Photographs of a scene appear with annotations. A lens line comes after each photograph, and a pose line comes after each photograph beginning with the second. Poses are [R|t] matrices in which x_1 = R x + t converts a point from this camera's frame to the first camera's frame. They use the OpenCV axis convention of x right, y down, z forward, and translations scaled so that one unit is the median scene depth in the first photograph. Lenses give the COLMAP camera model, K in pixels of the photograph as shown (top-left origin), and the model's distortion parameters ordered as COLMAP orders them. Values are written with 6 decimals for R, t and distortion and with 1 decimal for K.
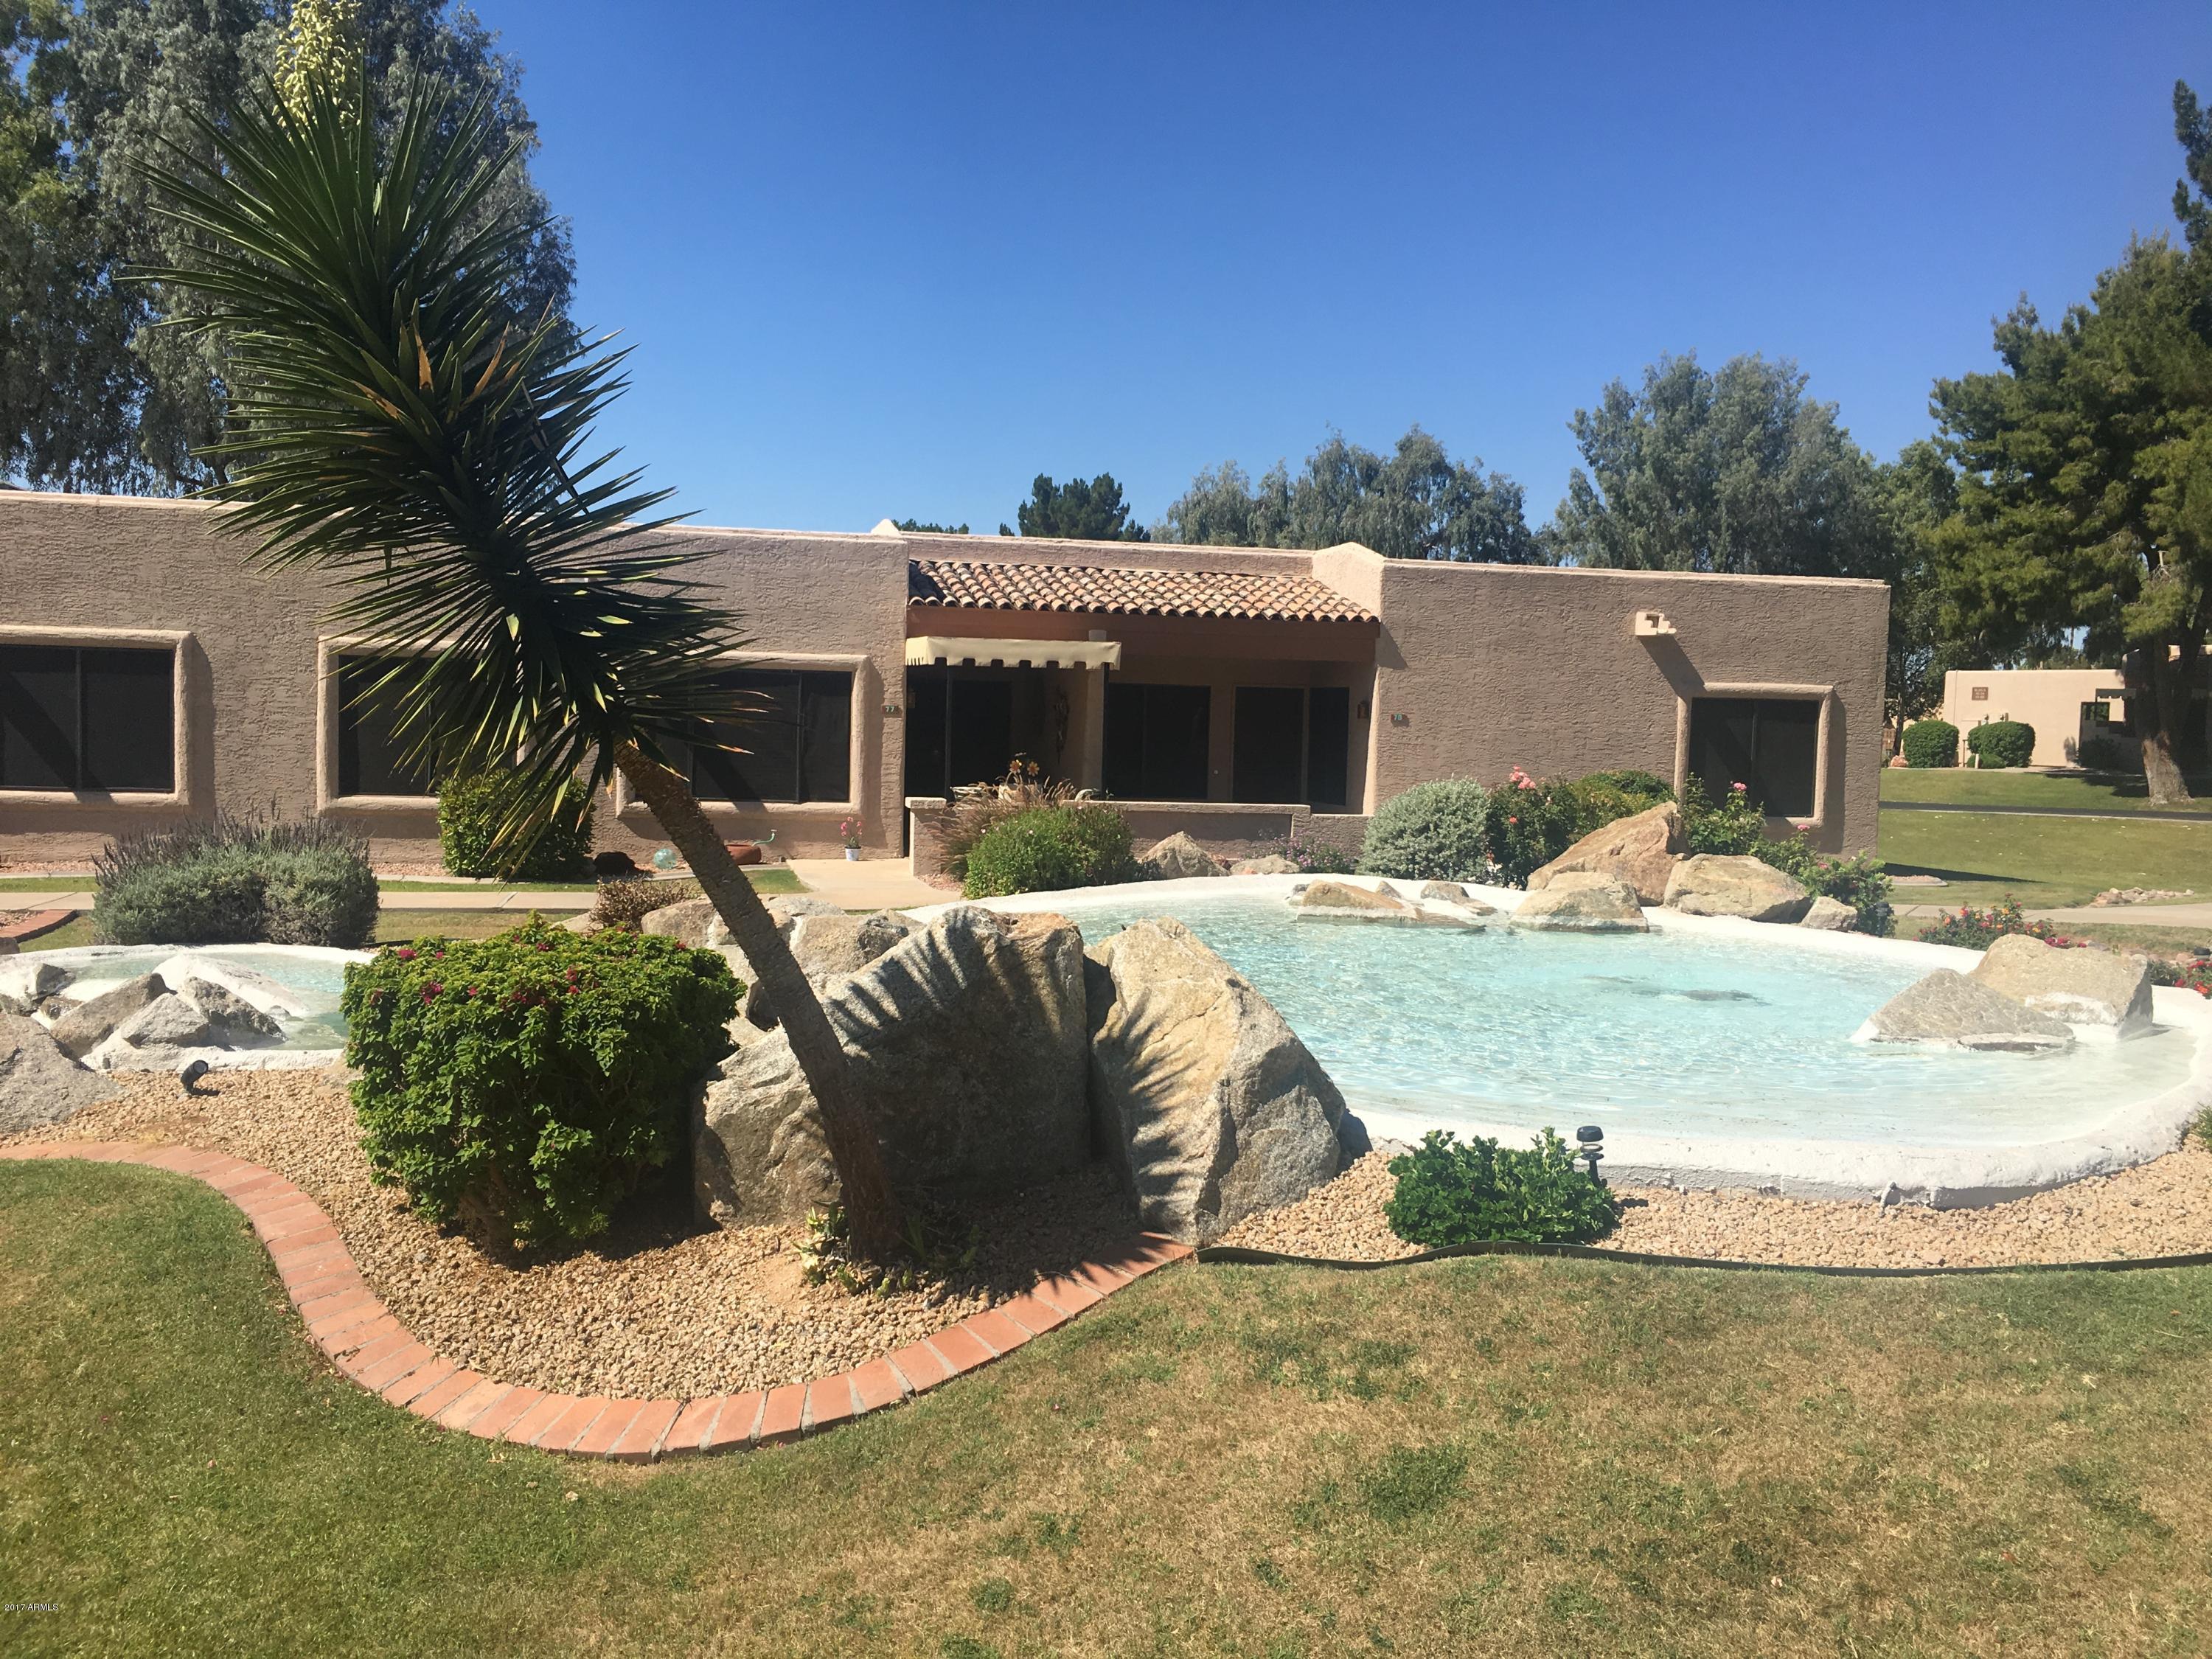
lens RADIAL K [[1900.9, 0, 1103.5], [0, 1900.9, 819.9], [0, 0, 1]] dist [0.088673, -0.118943]
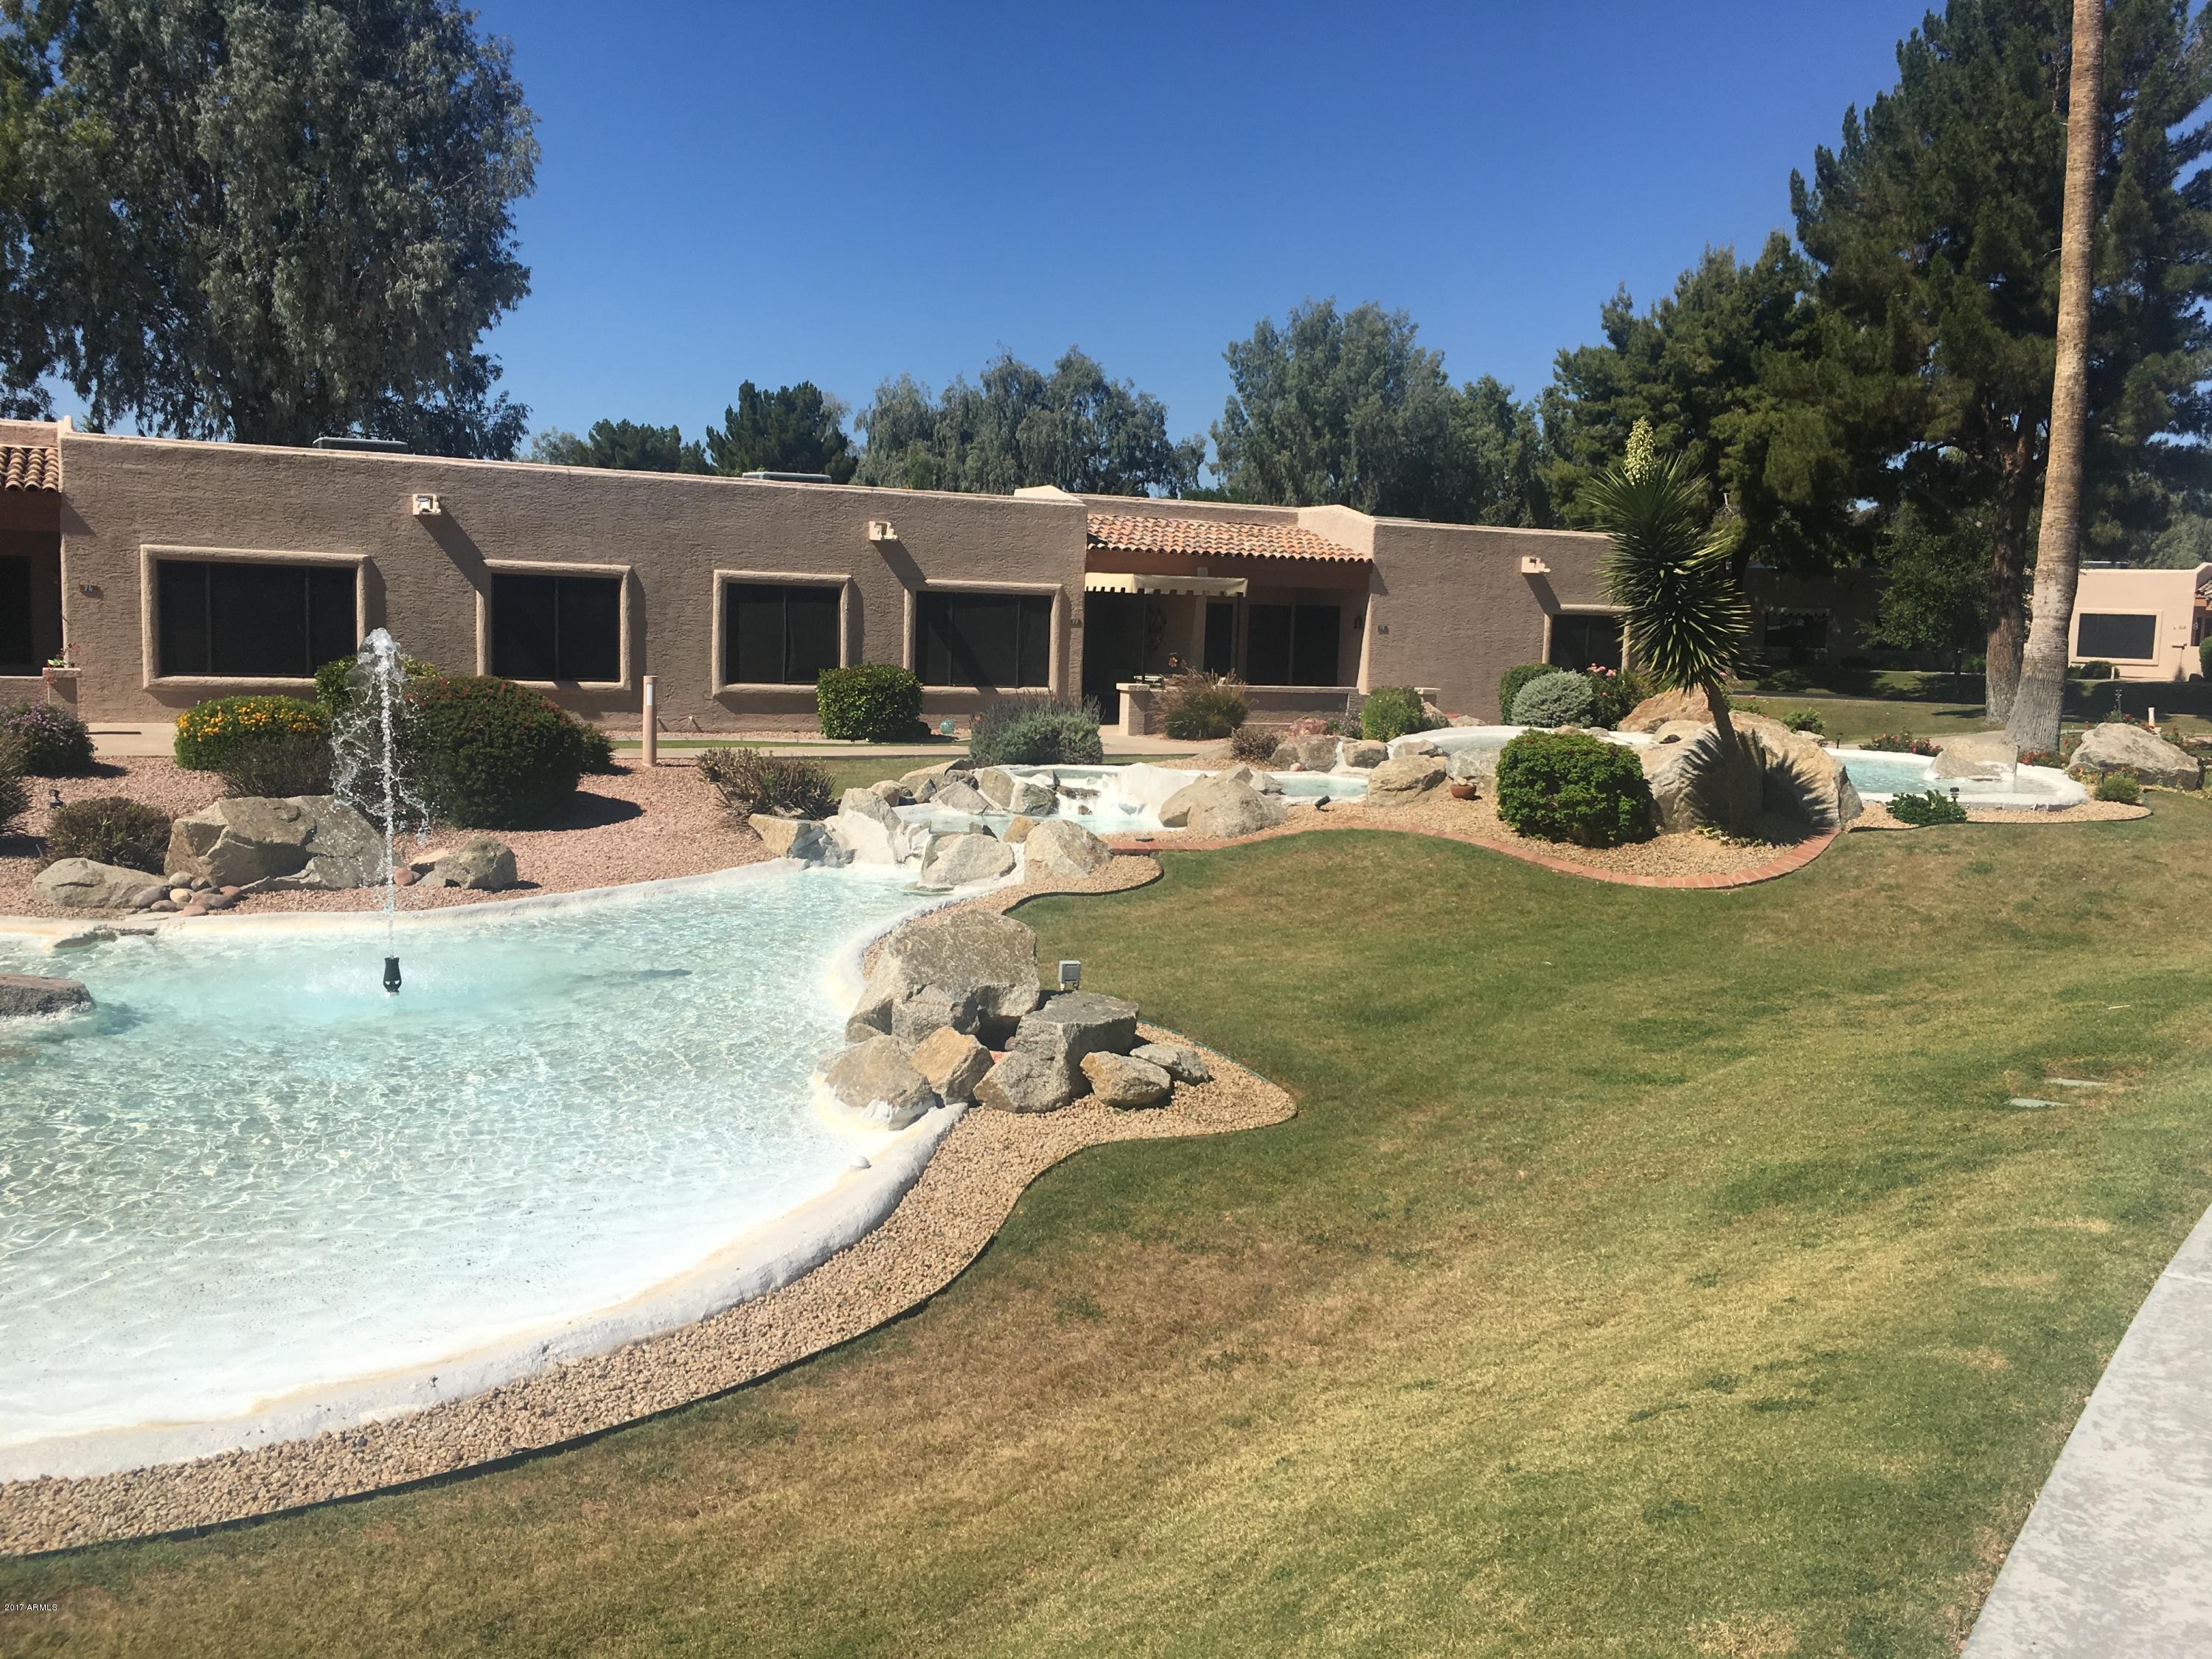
lens RADIAL K [[1900.9, 0, 1103.5], [0, 1900.9, 819.9], [0, 0, 1]] dist [0.088673, -0.118943]
pose [[0.967865, -0.021789, 0.250524, -0.204849], [0.006748, 0.998131, 0.060742, 0.001767], [-0.251379, -0.057100, 0.966203, -0.182378]]
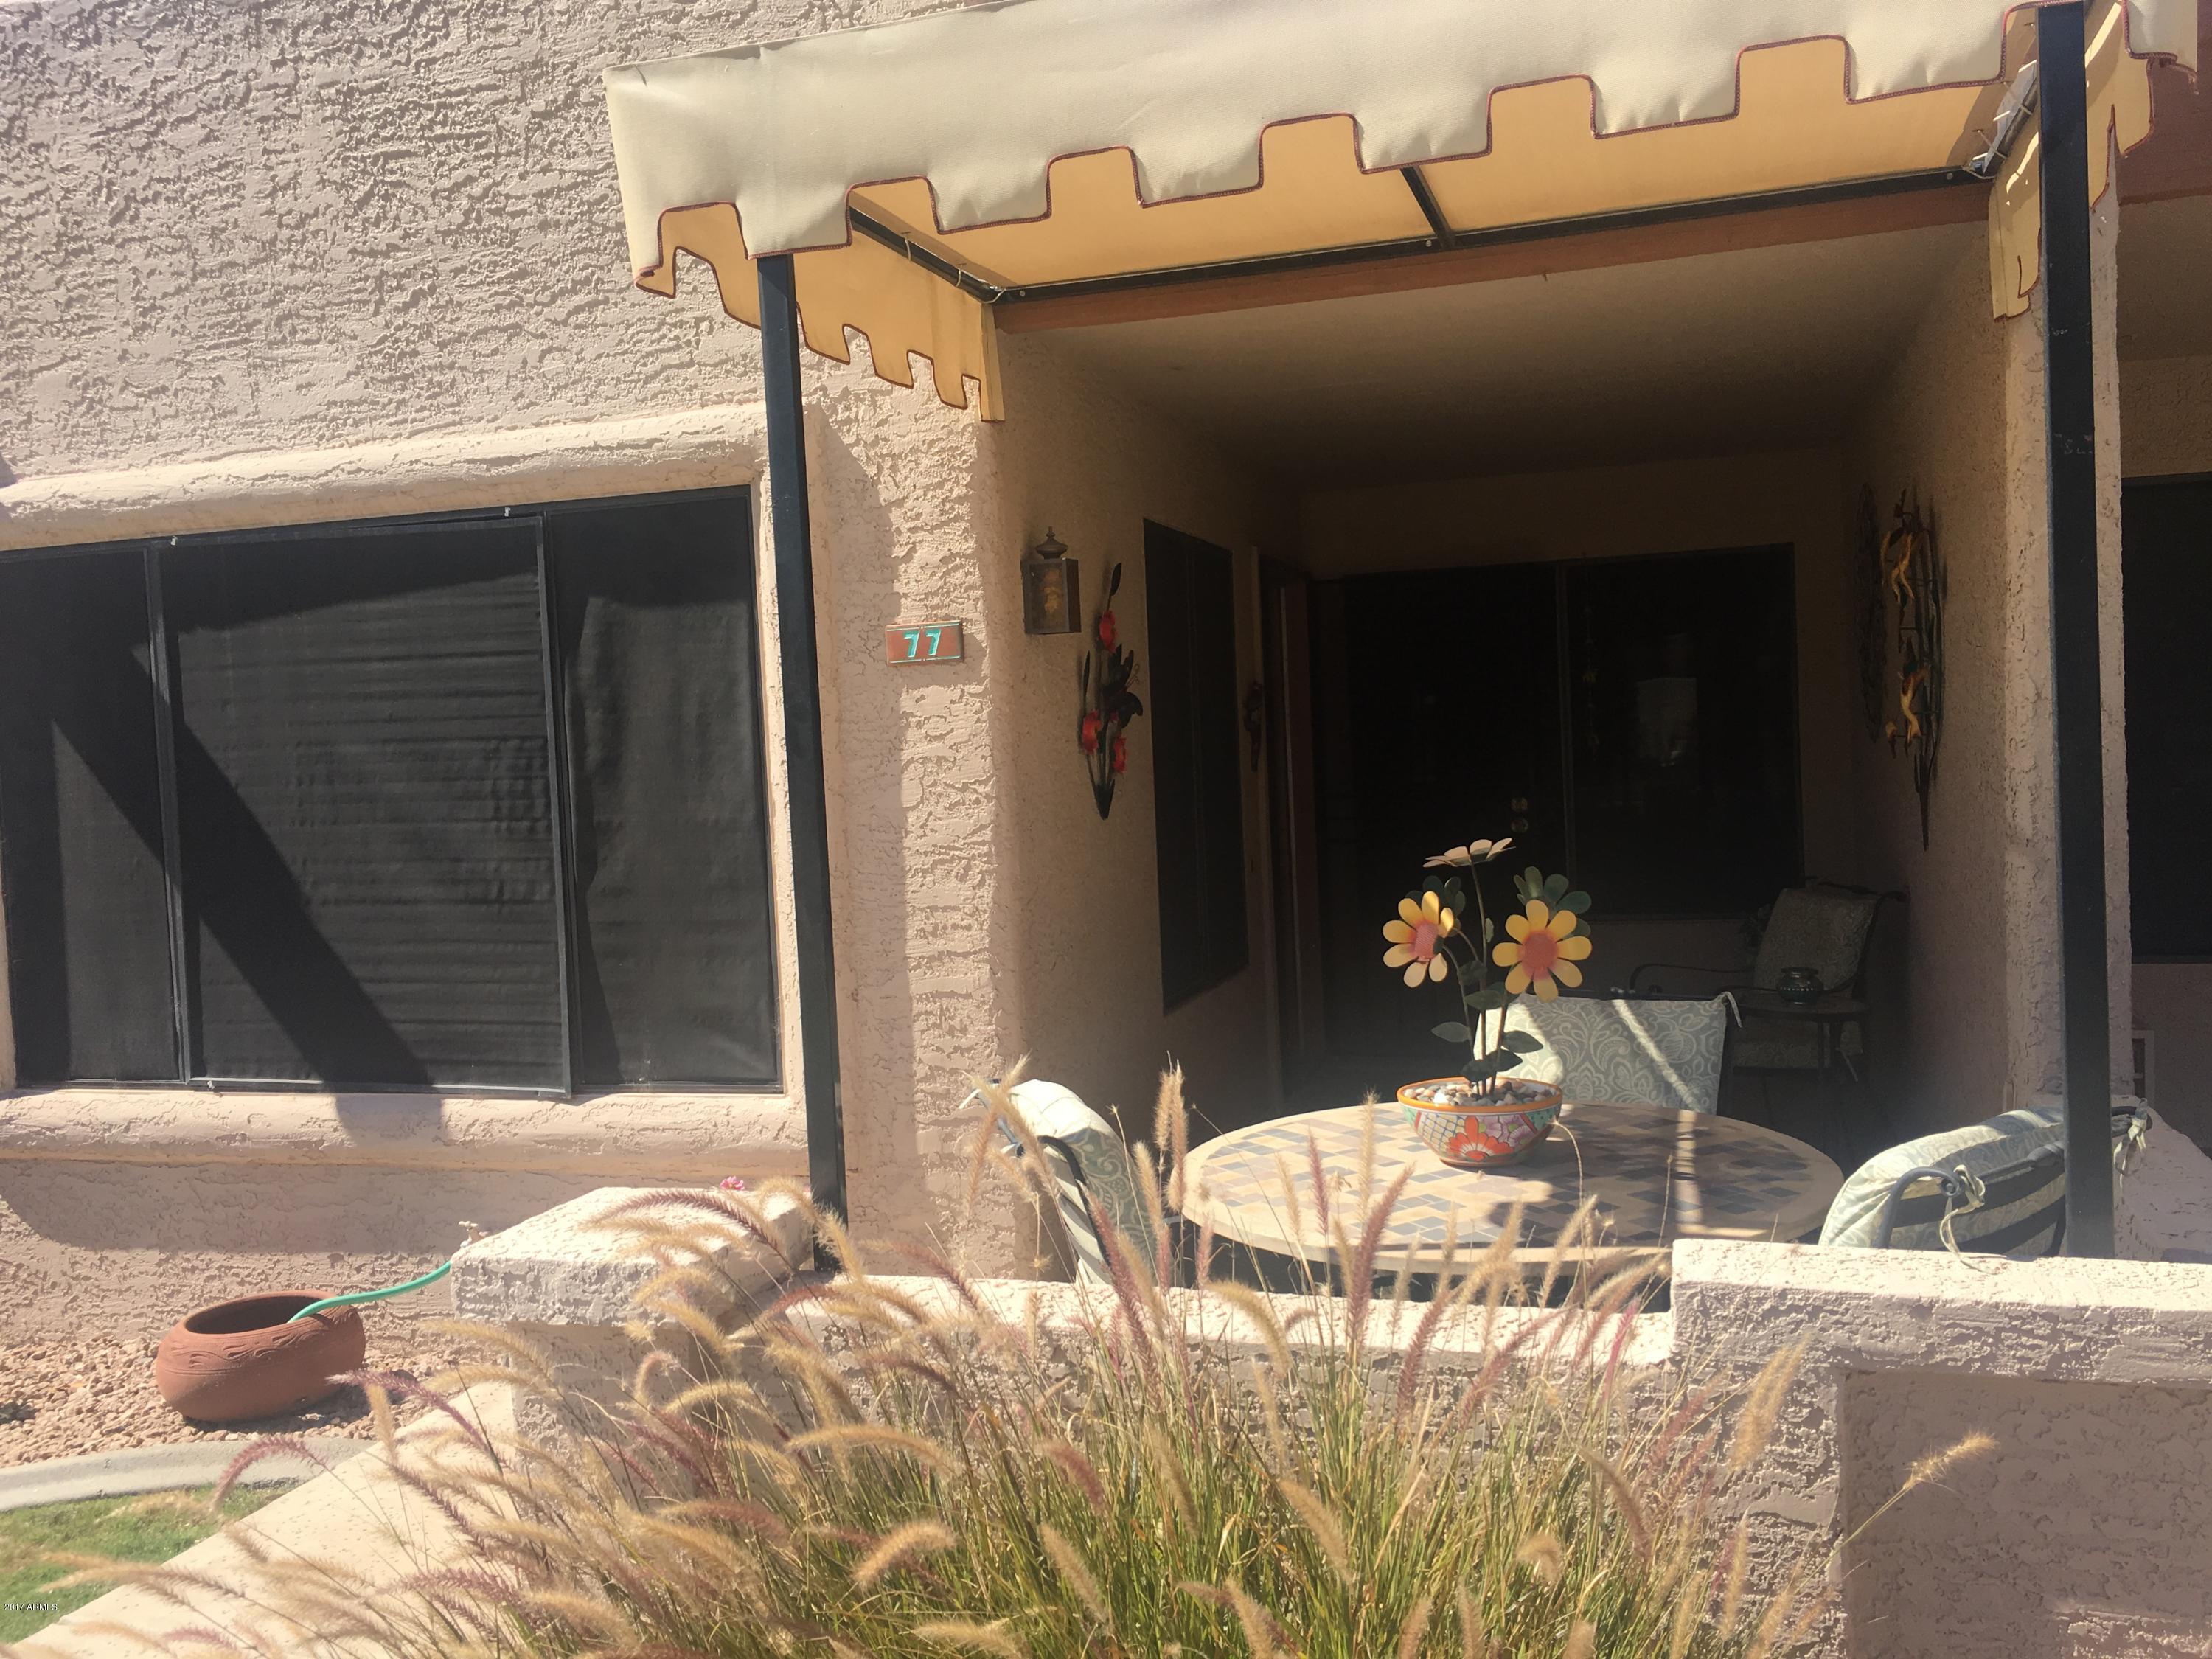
lens RADIAL K [[1900.9, 0, 1103.5], [0, 1900.9, 819.9], [0, 0, 1]] dist [0.088673, -0.118943]
pose [[0.855825, -0.043938, -0.515396, 0.004703], [0.038892, 0.999031, -0.020588, -0.015396], [0.515801, -0.002425, 0.856705, 0.374241]]
